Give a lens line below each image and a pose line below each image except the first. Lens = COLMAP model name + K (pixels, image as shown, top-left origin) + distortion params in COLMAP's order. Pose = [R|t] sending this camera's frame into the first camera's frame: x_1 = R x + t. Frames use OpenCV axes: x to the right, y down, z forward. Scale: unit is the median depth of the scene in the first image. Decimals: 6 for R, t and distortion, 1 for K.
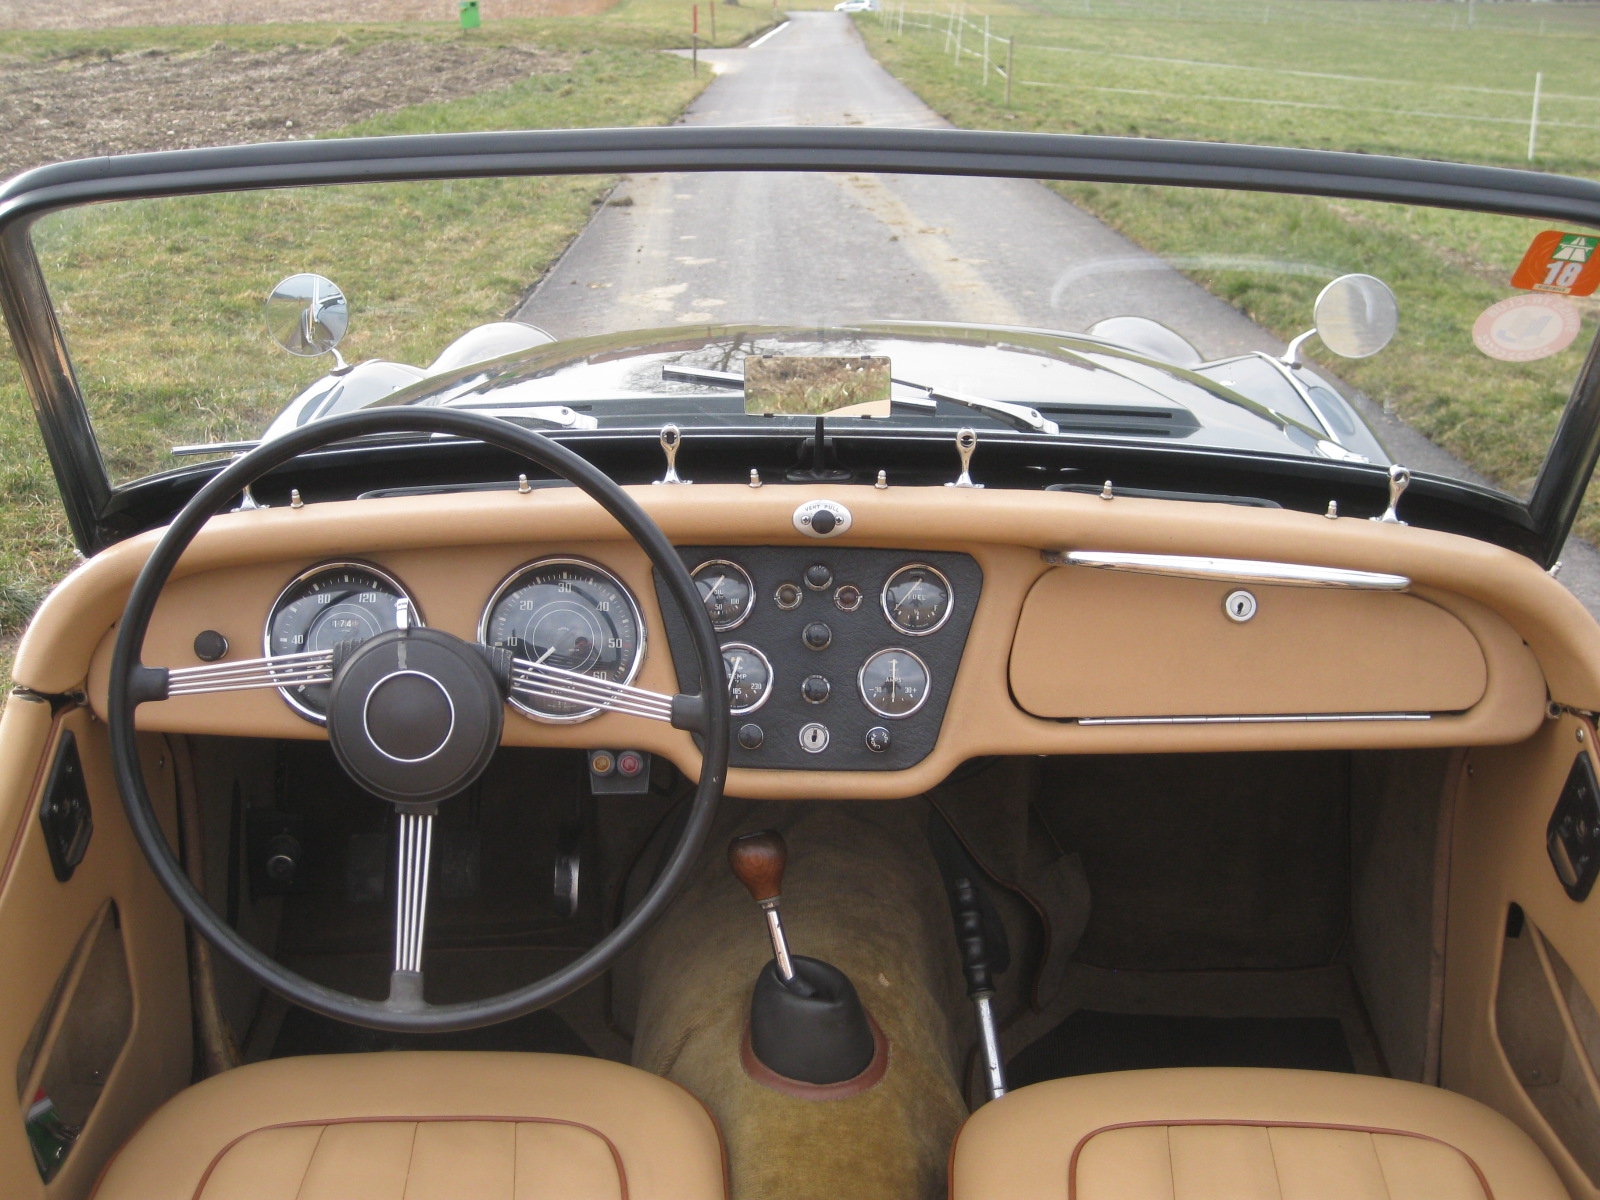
lens RADIAL K [[1585.0, 0, 795.8], [0, 1585.0, 686.2], [0, 0, 1]] dist [-0.141204, 0.079238]
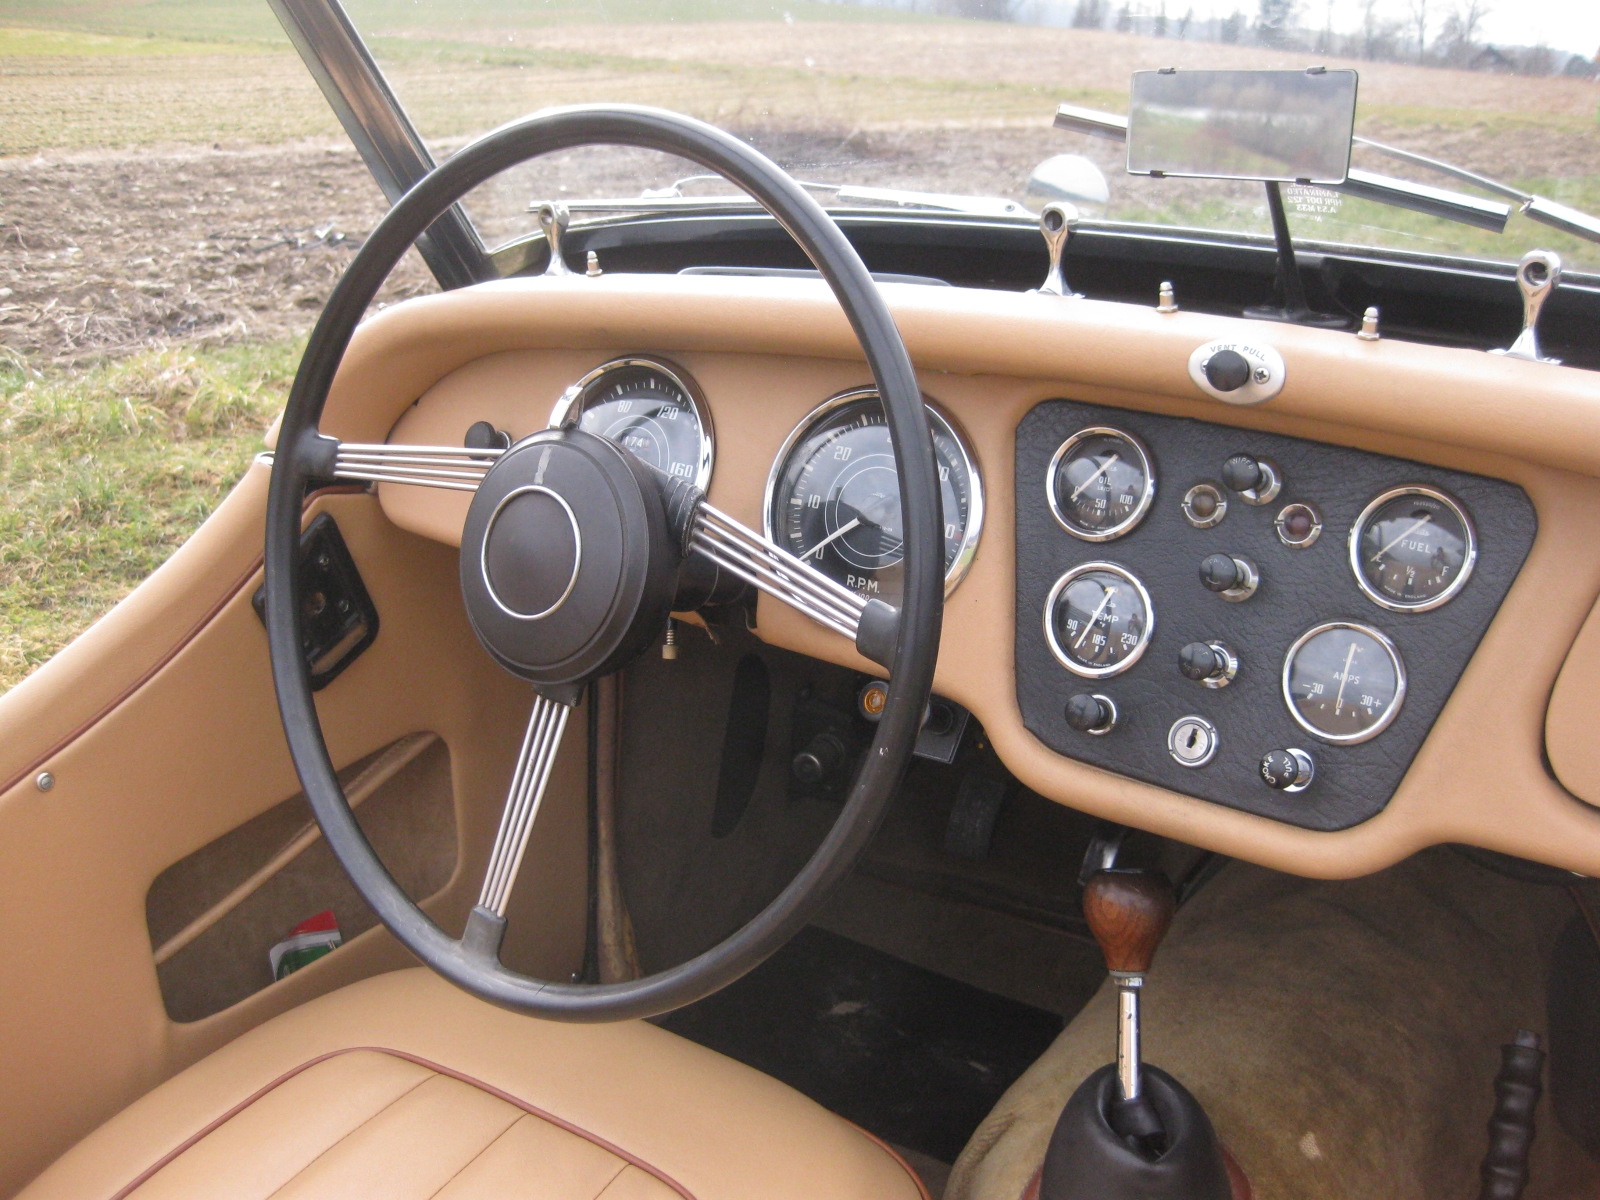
lens RADIAL K [[1585.0, 0, 795.8], [0, 1585.0, 686.2], [0, 0, 1]] dist [-0.141204, 0.079238]
pose [[0.836994, 0.226516, -0.498128, 0.180111], [-0.214535, 0.973260, 0.082097, -0.004727], [0.503405, 0.038151, 0.863208, 0.401970]]
